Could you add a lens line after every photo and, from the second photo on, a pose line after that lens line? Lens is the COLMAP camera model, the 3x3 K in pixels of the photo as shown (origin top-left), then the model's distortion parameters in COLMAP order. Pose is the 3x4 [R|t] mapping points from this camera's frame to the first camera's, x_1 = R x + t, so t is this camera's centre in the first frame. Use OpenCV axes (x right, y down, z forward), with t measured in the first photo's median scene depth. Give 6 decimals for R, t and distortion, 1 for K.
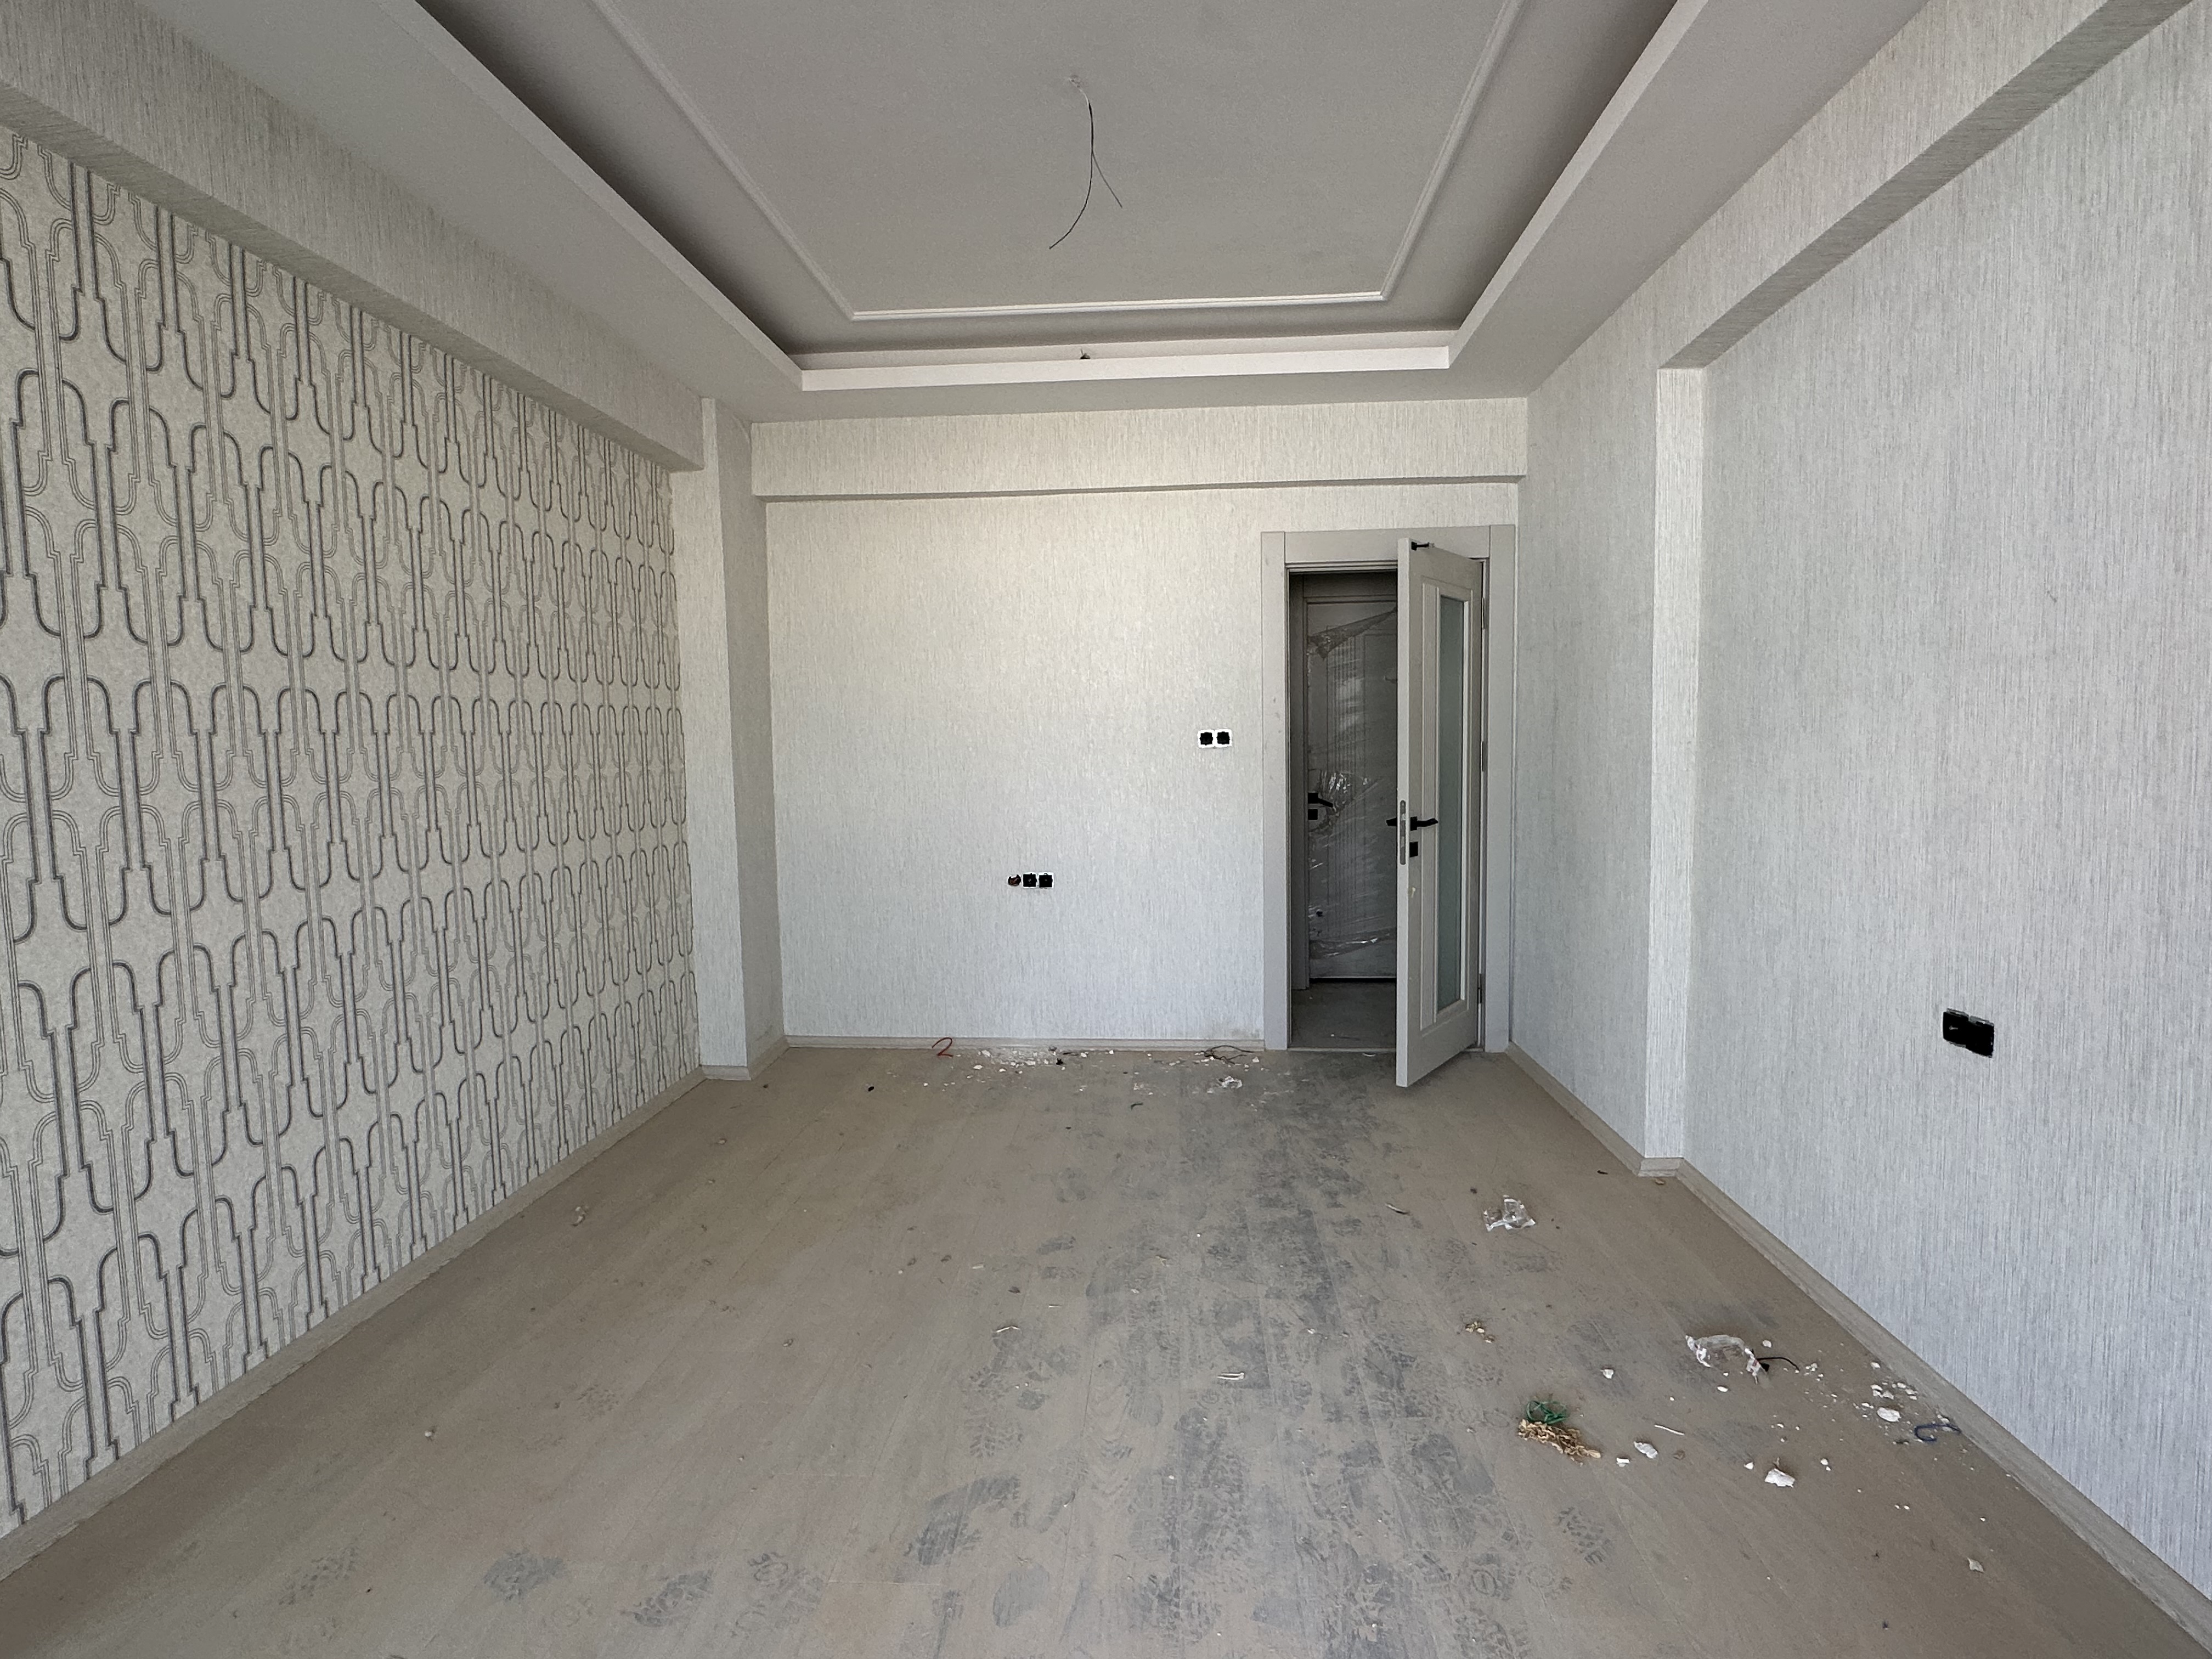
lens RADIAL K [[1152.6, 0, 1104.6], [0, 1152.6, 835.0], [0, 0, 1]] dist [-0.002706, 0.000969]
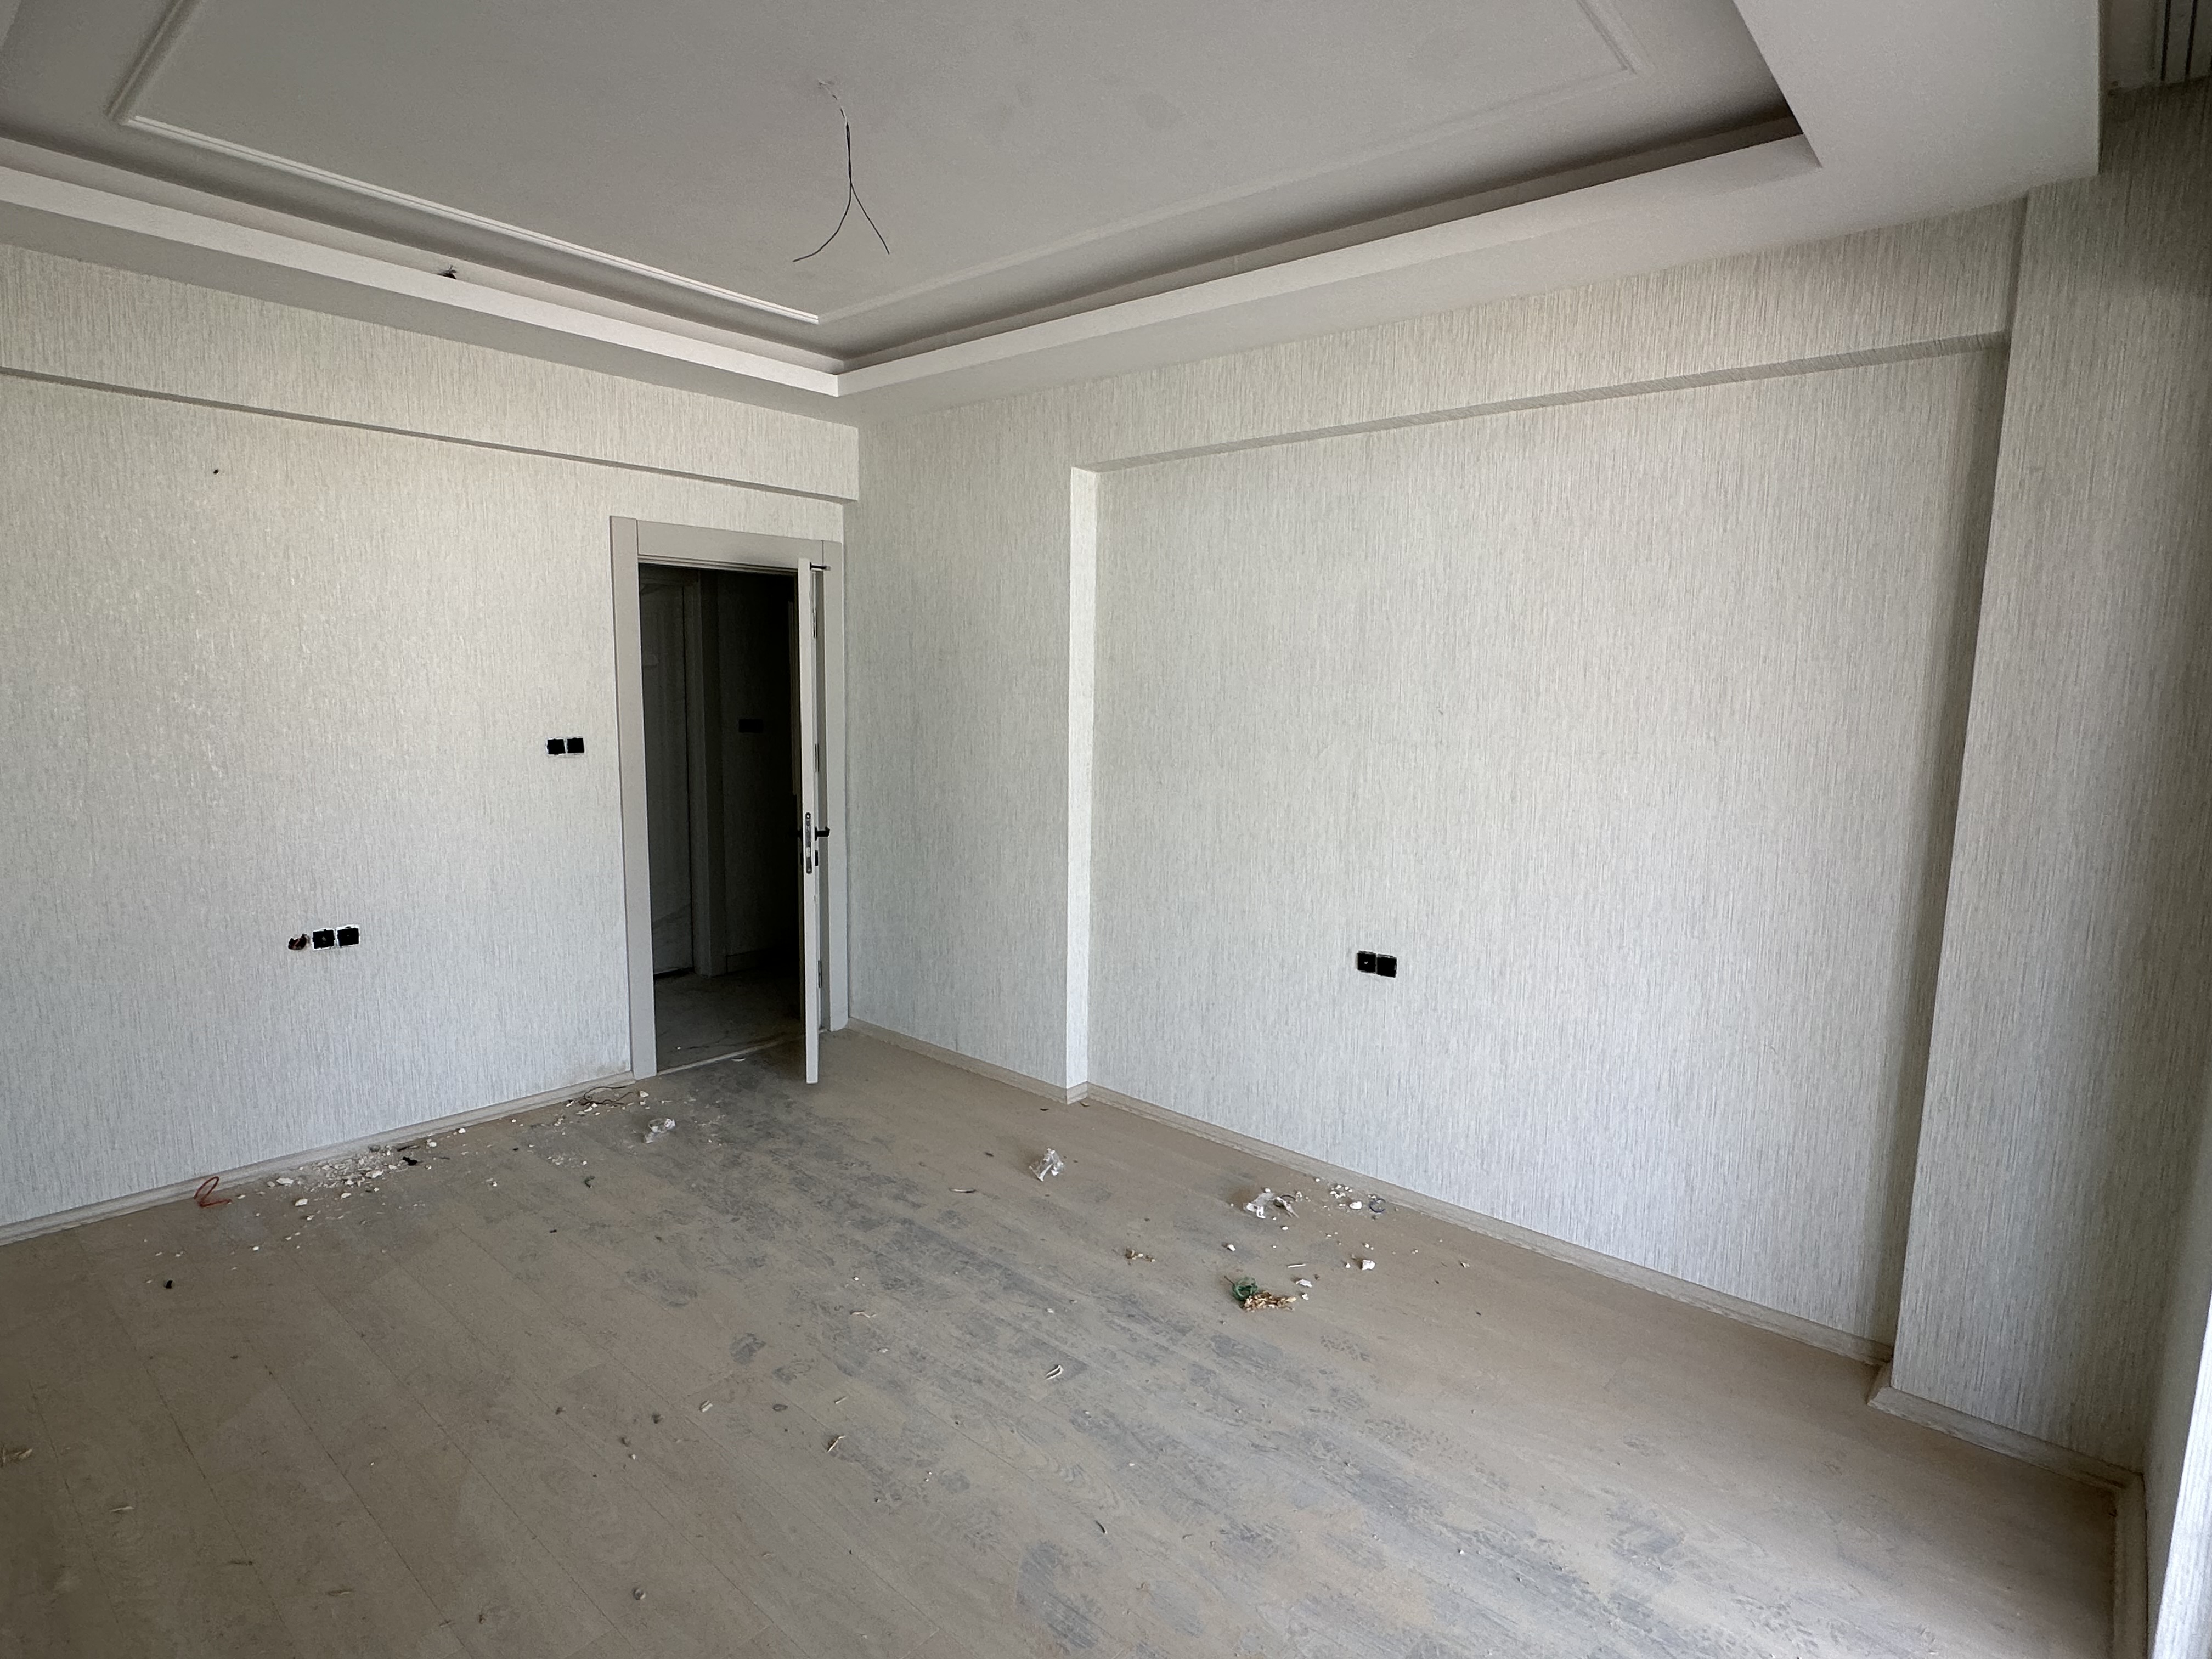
lens RADIAL K [[1152.6, 0, 1107.9], [0, 1152.6, 832.1], [0, 0, 1]] dist [-0.002706, 0.000969]
pose [[0.601304, -0.081021, 0.794902, -0.532631], [0.034169, 0.996543, 0.075726, -0.106201], [-0.798289, -0.018373, 0.601994, 0.215484]]
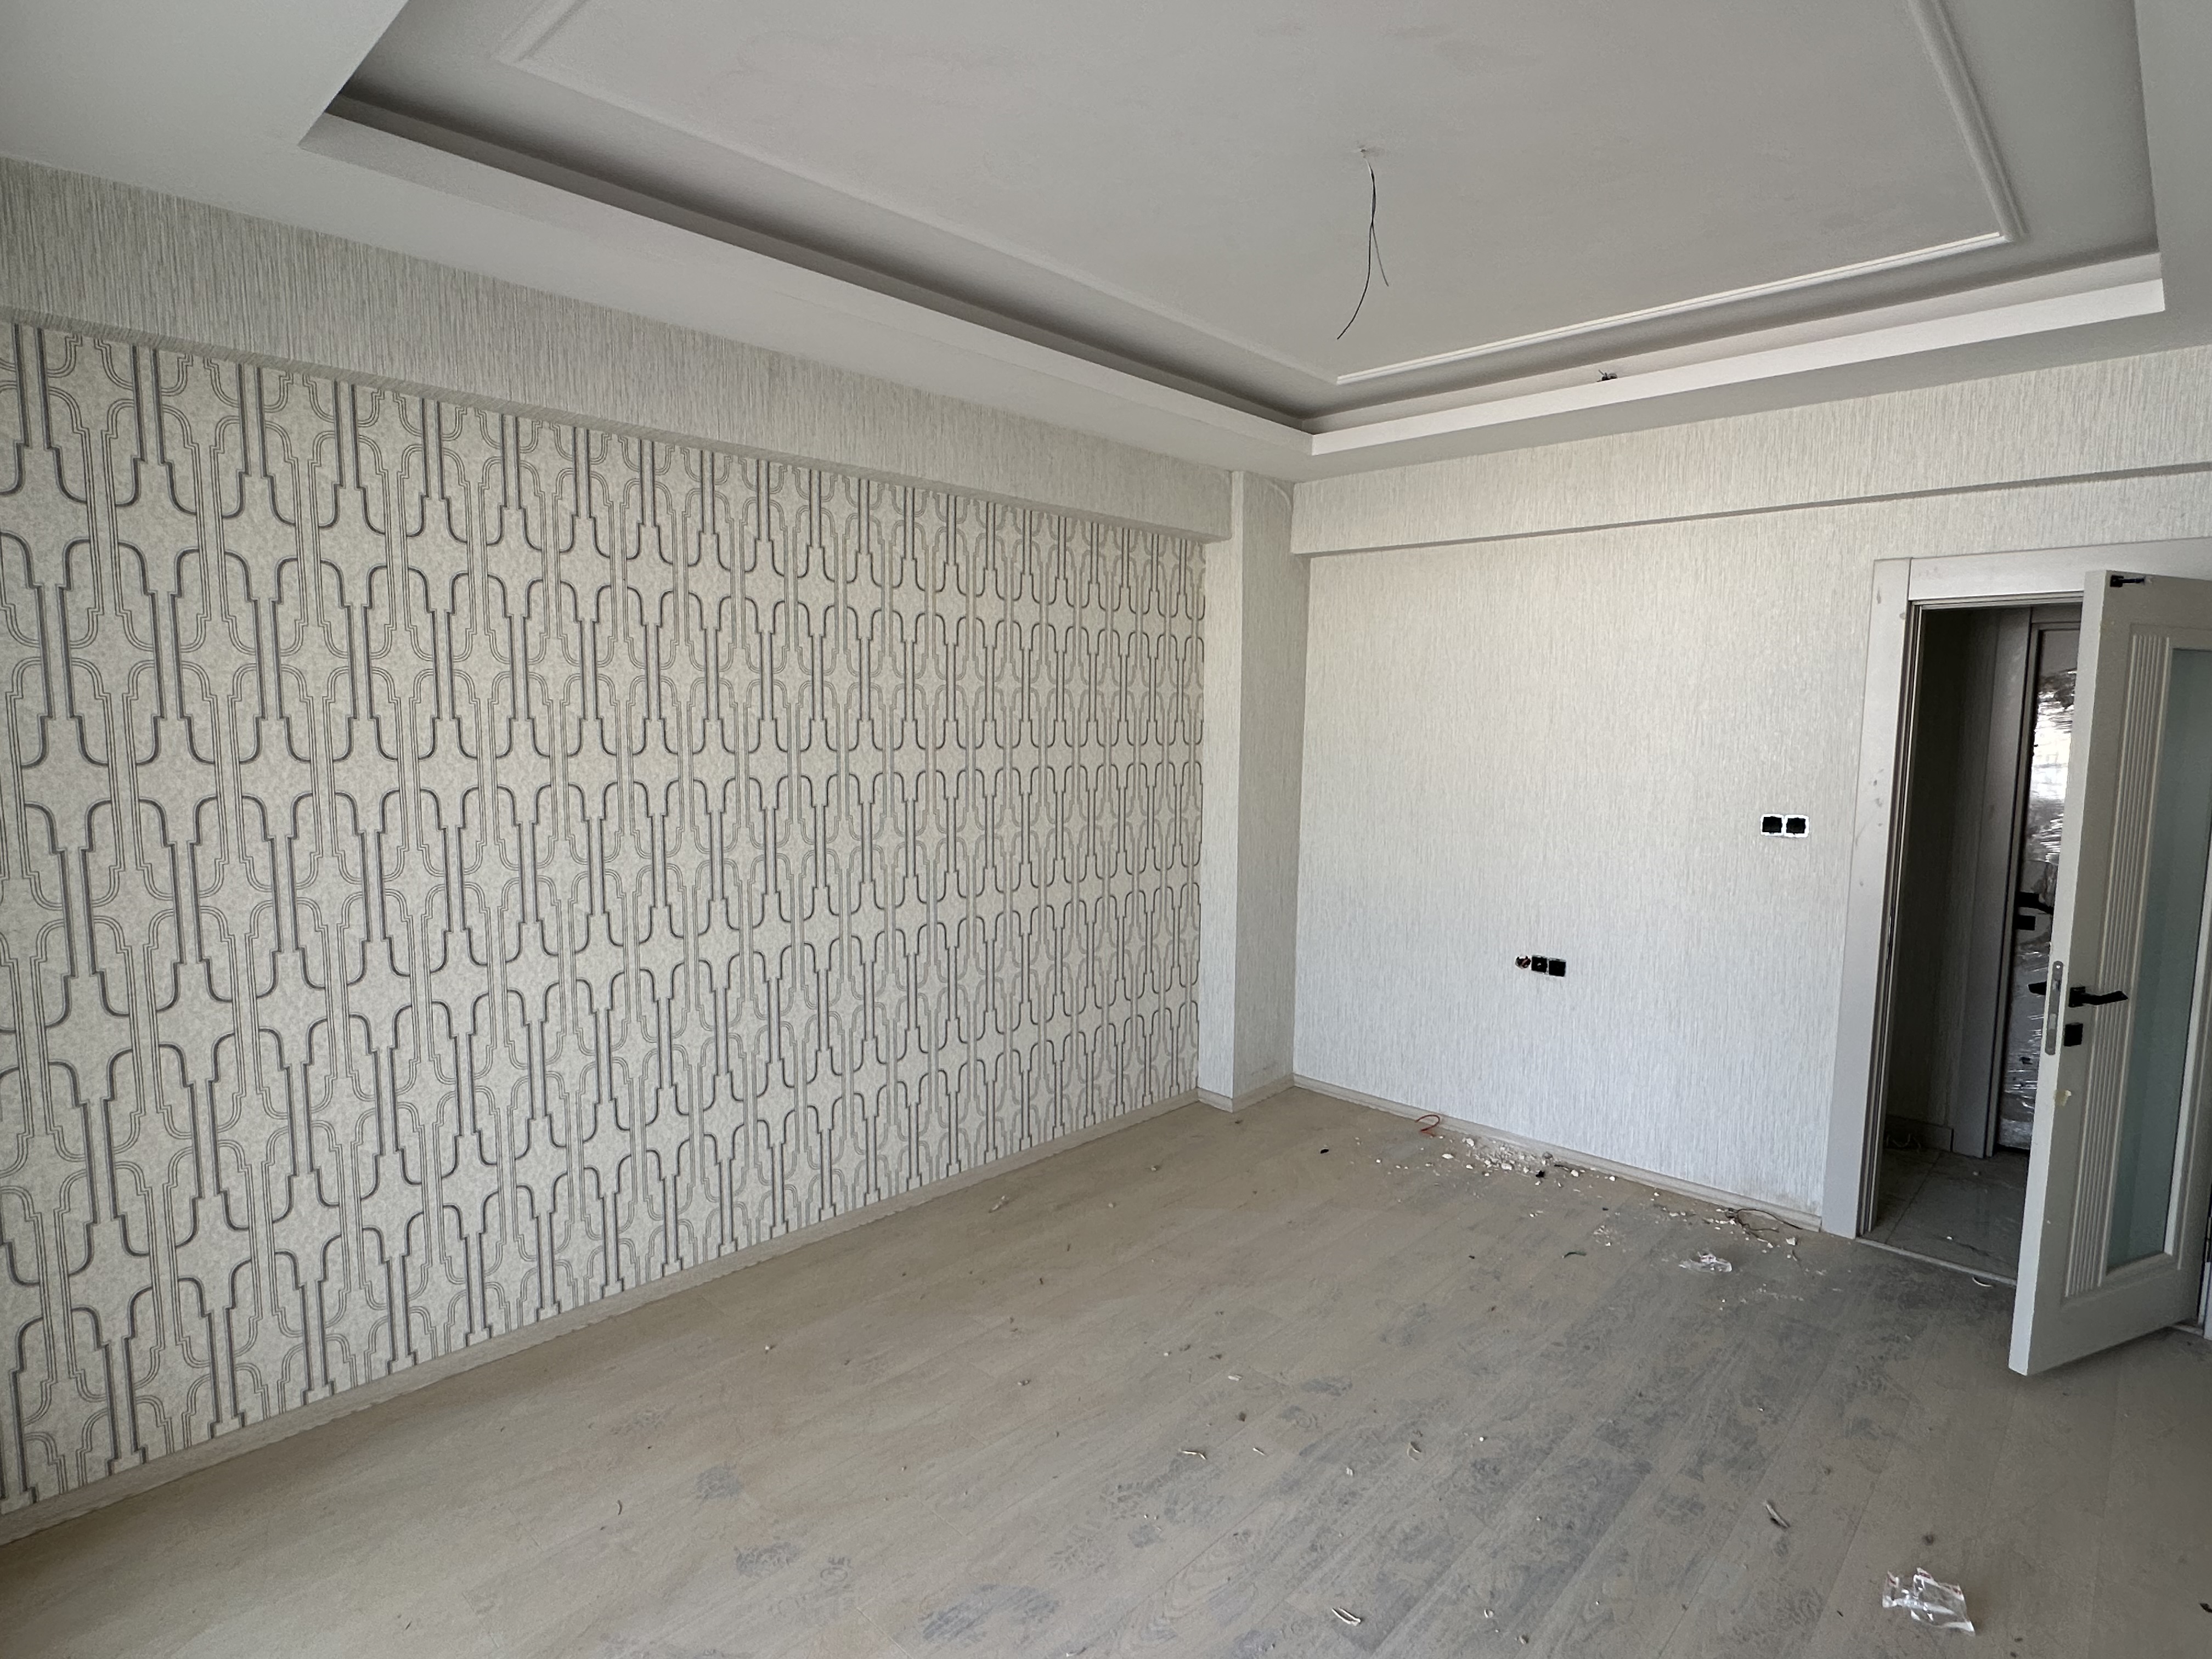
lens RADIAL K [[1152.6, 0, 1102.2], [0, 1152.6, 839.0], [0, 0, 1]] dist [-0.002706, 0.000969]
pose [[0.768767, 0.092338, -0.632828, 0.352880], [-0.076813, 0.995690, 0.051972, -0.118881], [0.634899, 0.008654, 0.772546, 0.141075]]
